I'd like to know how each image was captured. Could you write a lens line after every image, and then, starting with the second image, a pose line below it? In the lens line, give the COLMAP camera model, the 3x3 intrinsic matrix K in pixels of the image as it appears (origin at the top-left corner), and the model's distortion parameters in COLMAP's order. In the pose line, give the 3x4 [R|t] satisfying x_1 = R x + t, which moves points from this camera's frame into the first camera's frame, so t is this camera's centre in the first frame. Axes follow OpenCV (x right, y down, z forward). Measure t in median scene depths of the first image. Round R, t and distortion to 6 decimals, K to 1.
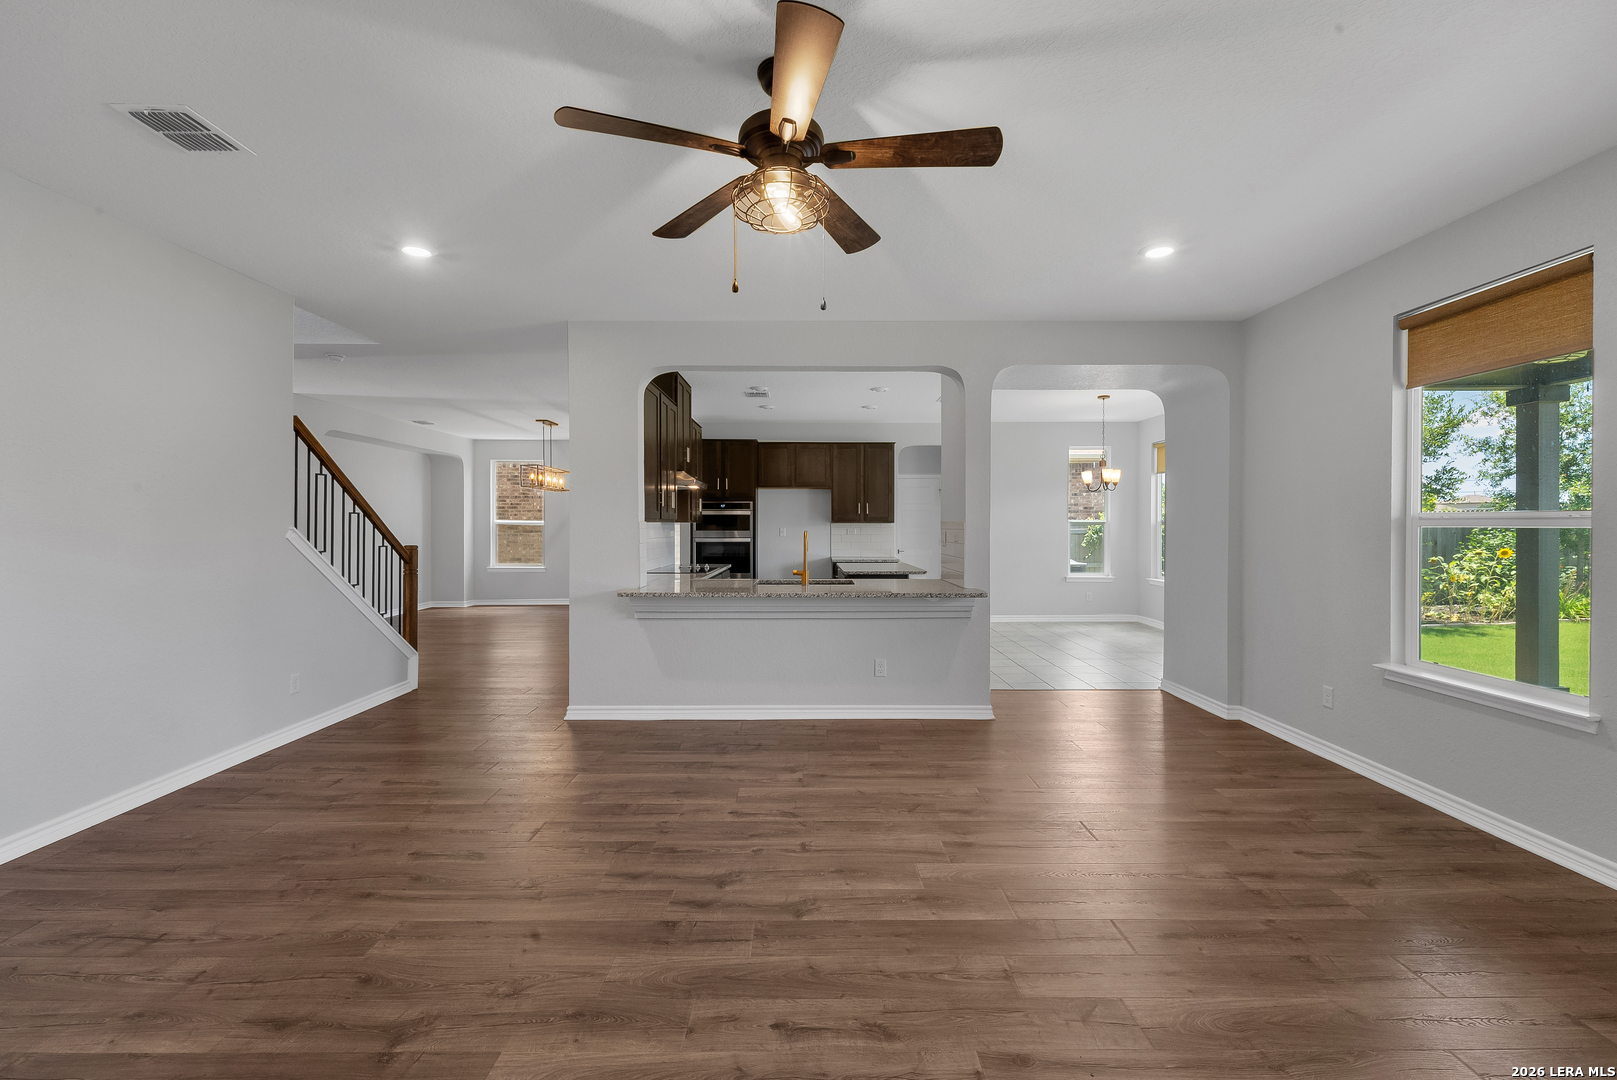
lens RADIAL K [[678.3, 0, 809.8], [0, 678.3, 529.0], [0, 0, 1]] dist [0.000413, 0.000103]
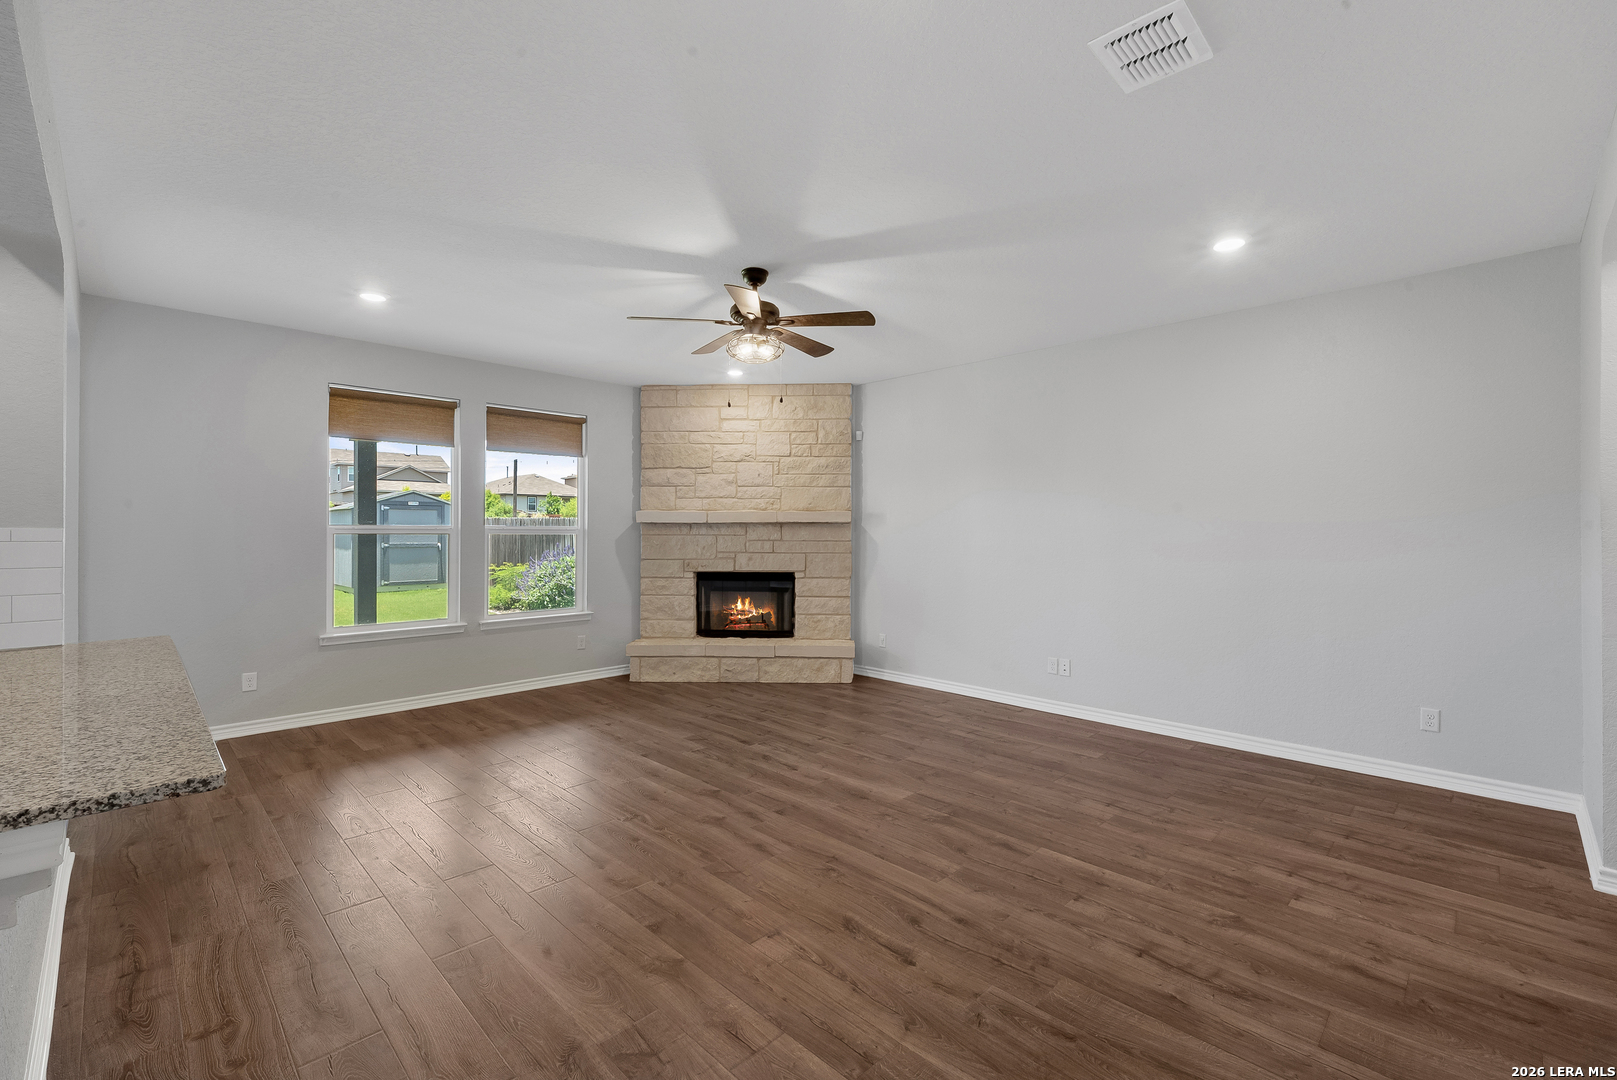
lens RADIAL K [[678.3, 0, 823.1], [0, 678.3, 536.5], [0, 0, 1]] dist [0.000413, 0.000103]
pose [[-0.715408, -0.005761, 0.698683, -1.239587], [0.003880, 0.999918, 0.012218, -0.017099], [-0.698696, 0.011451, -0.715327, 1.908577]]
